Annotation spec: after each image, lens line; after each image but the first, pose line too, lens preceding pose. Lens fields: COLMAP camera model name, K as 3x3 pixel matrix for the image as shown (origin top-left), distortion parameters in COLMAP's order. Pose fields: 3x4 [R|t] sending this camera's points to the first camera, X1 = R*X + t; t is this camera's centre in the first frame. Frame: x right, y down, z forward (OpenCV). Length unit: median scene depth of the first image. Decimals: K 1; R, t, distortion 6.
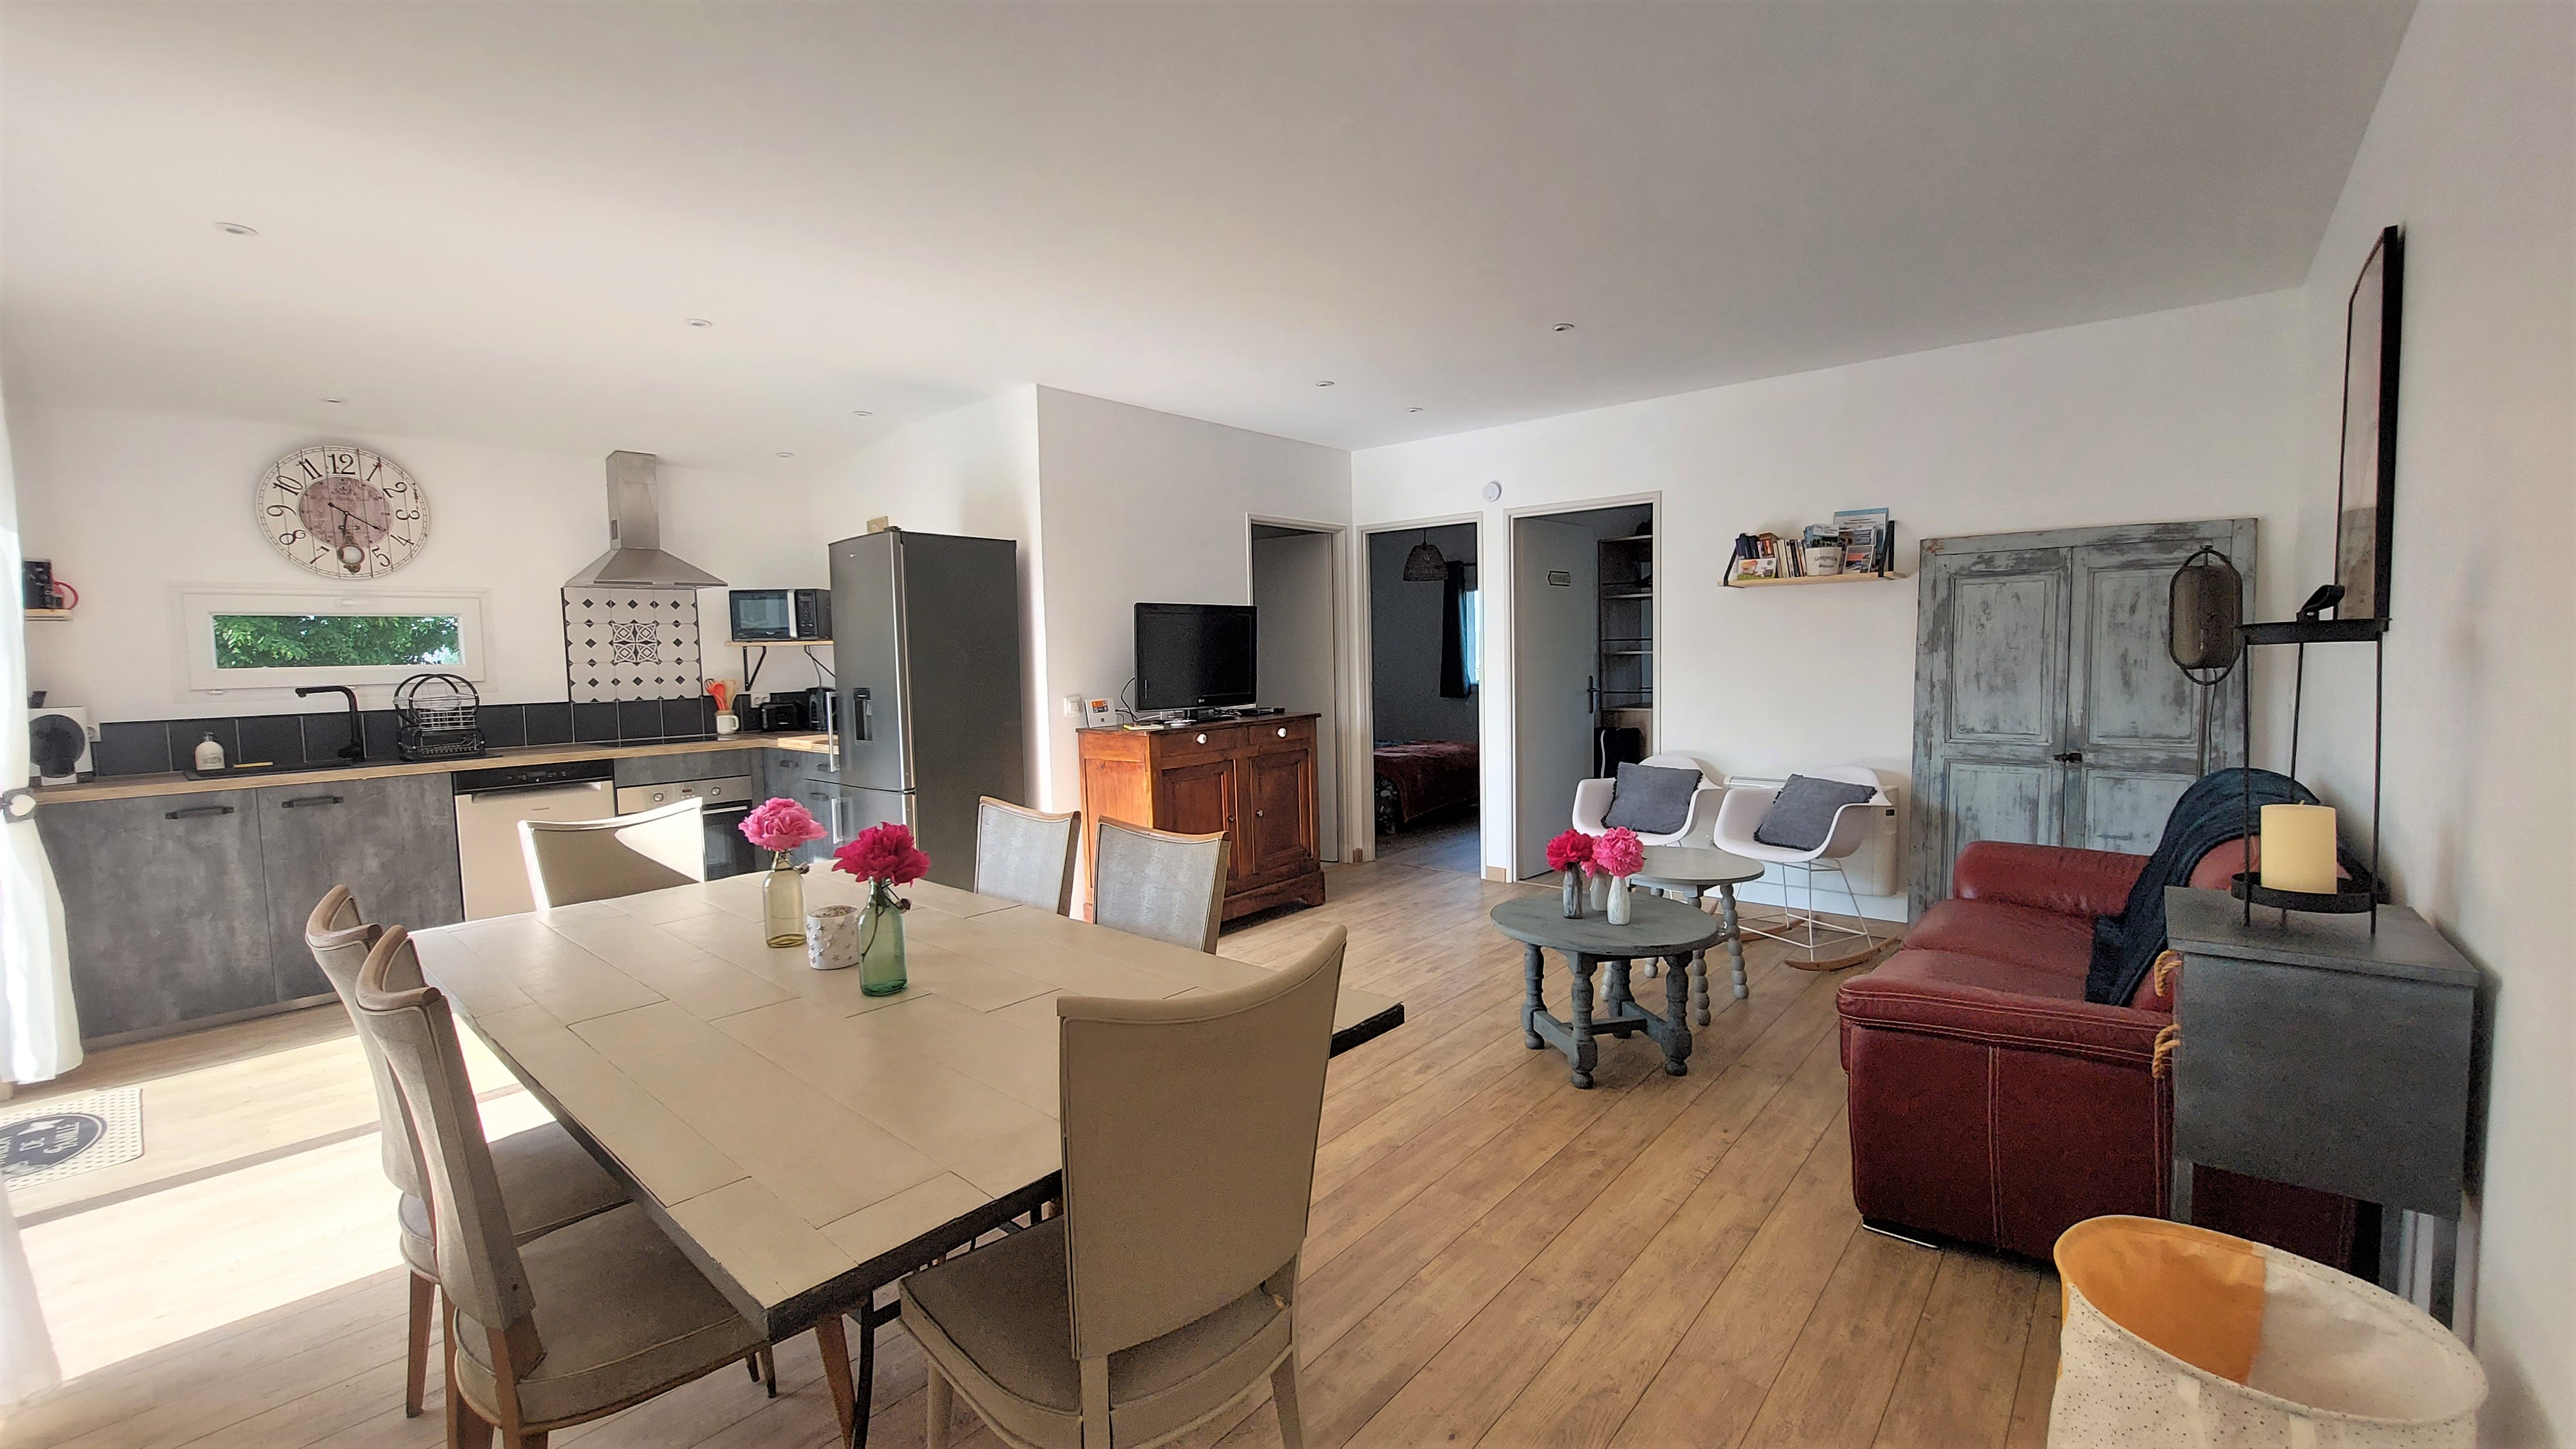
lens RADIAL K [[1036.7, 0, 1306.3], [0, 1036.7, 727.6], [0, 0, 1]] dist [-0.015355, 0.000301]
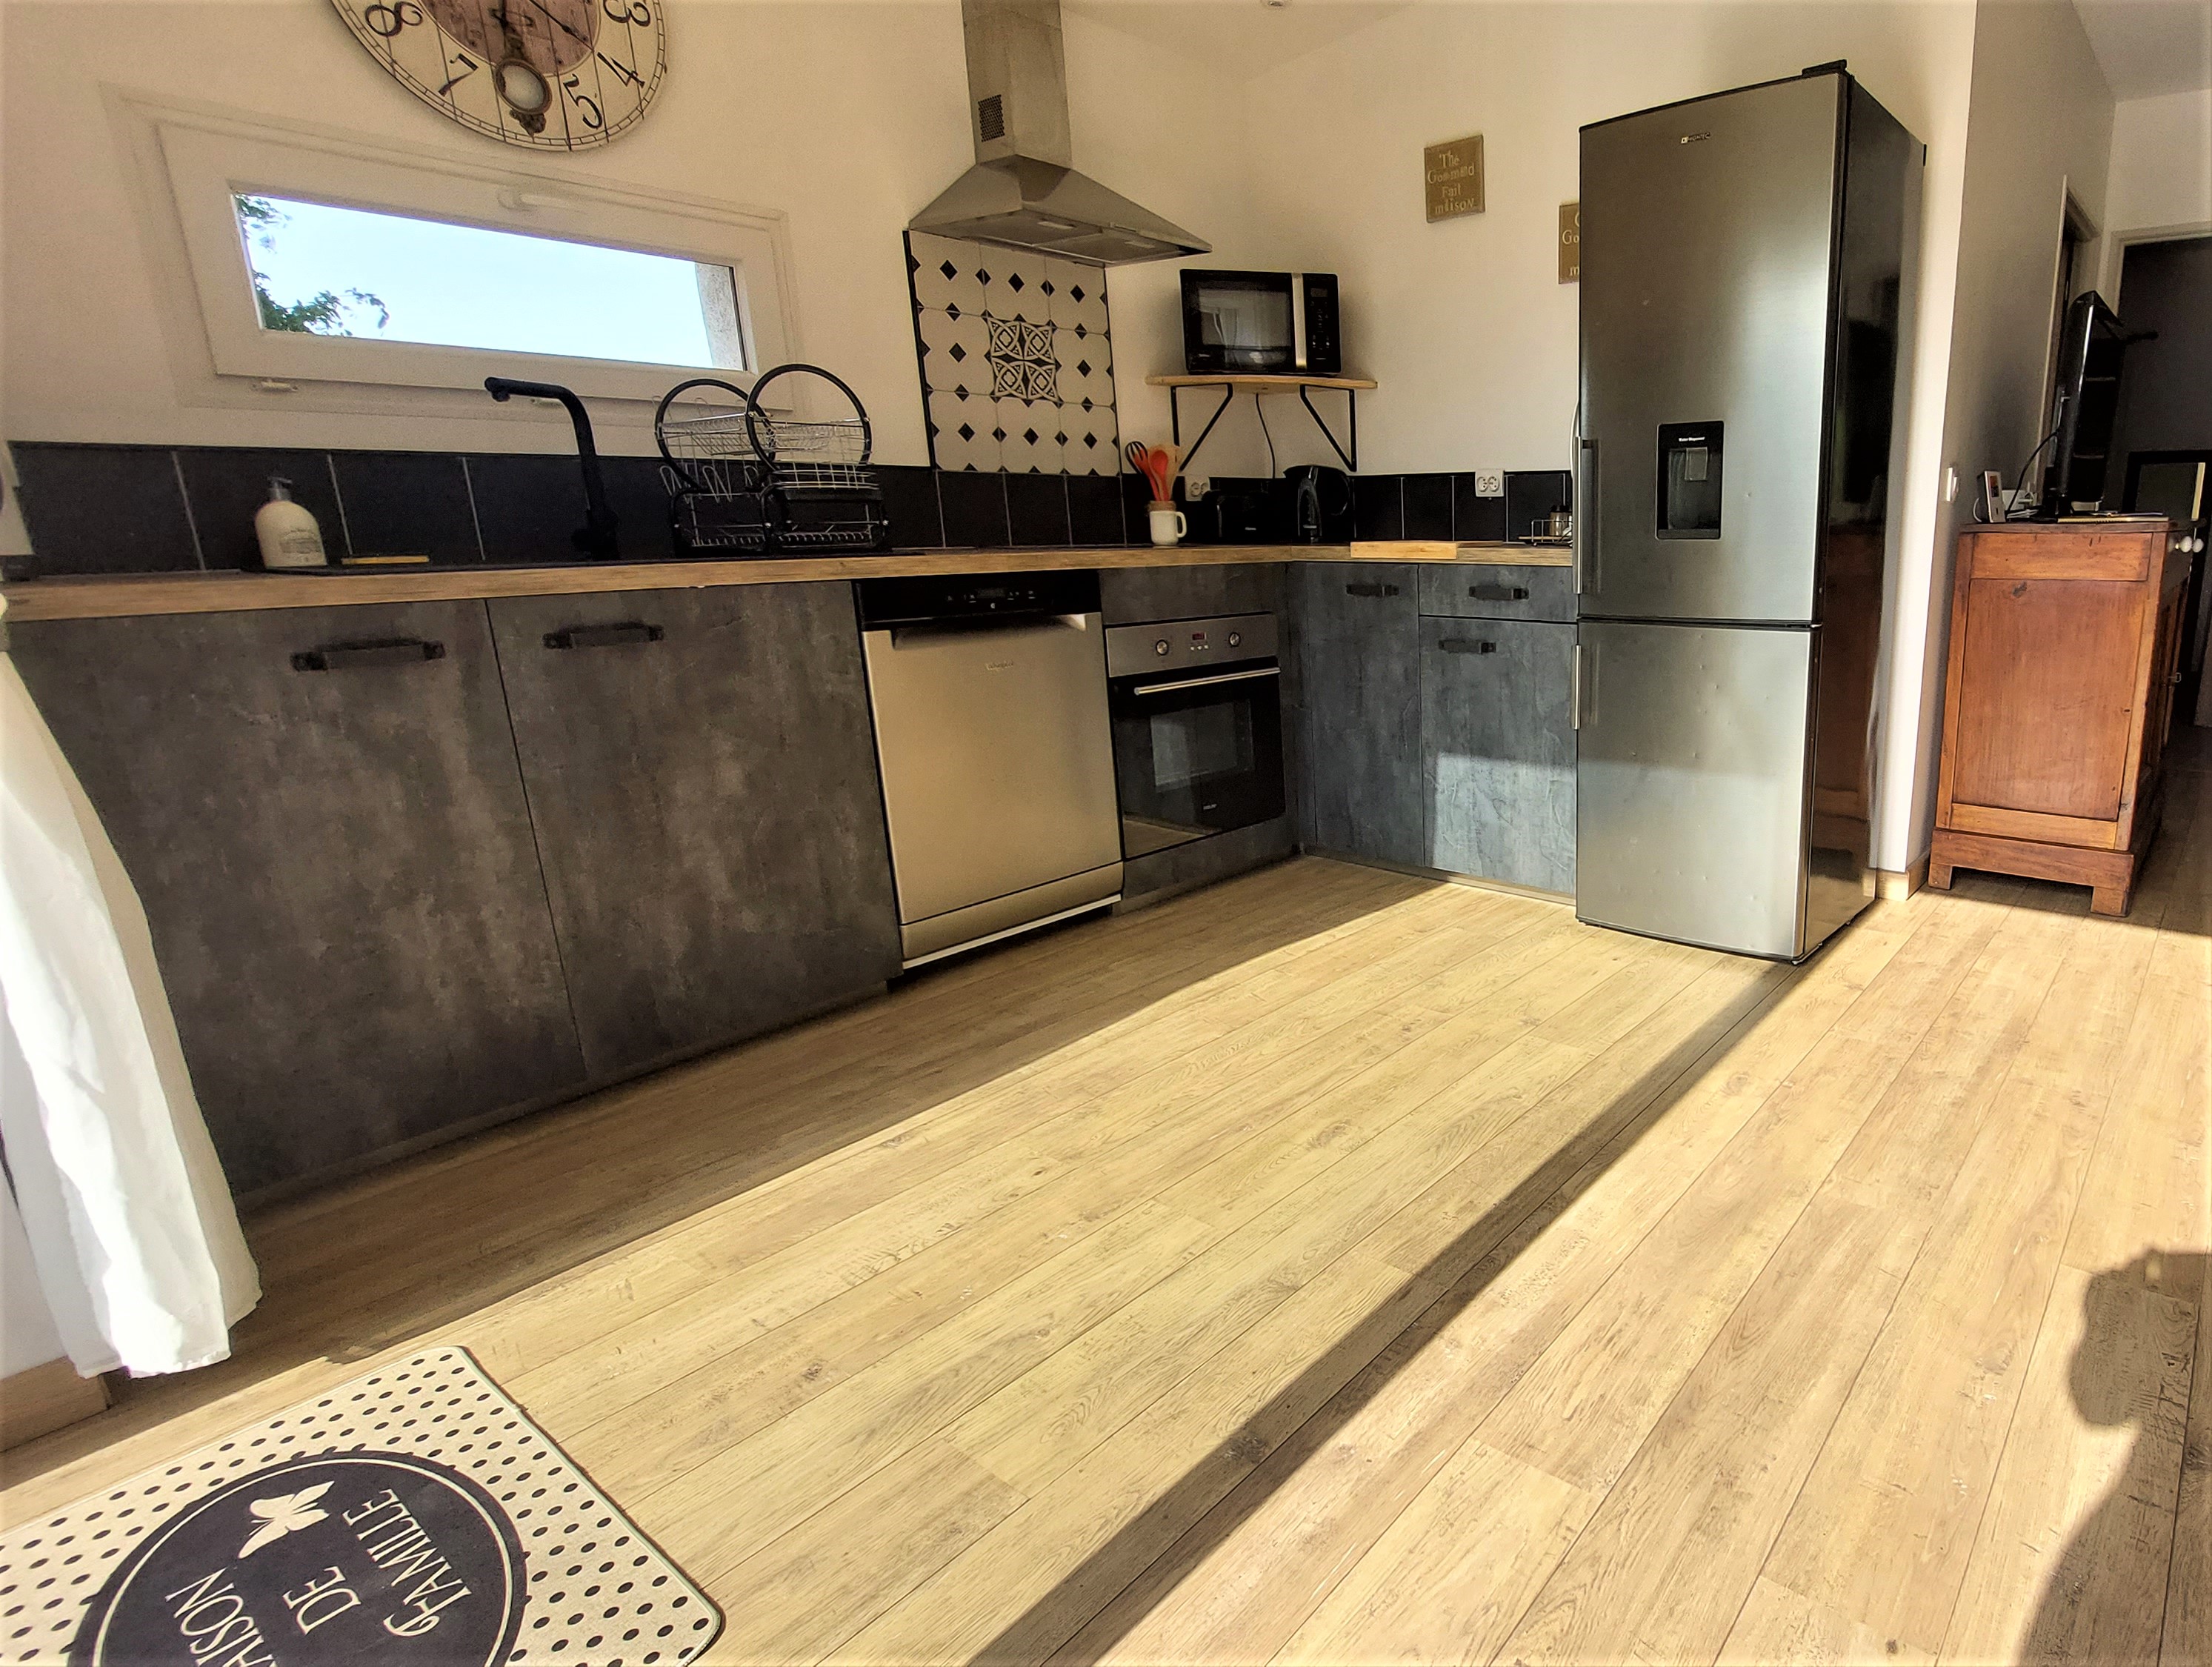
lens RADIAL K [[982.8, 0, 1105.7], [0, 982.8, 836.8], [0, 0, 1]] dist [-0.016871, -0.000329]
pose [[0.992446, -0.020168, 0.121012, -0.742556], [-0.002332, 0.983115, 0.182971, 0.073187], [-0.122659, -0.181872, 0.975642, 0.503042]]
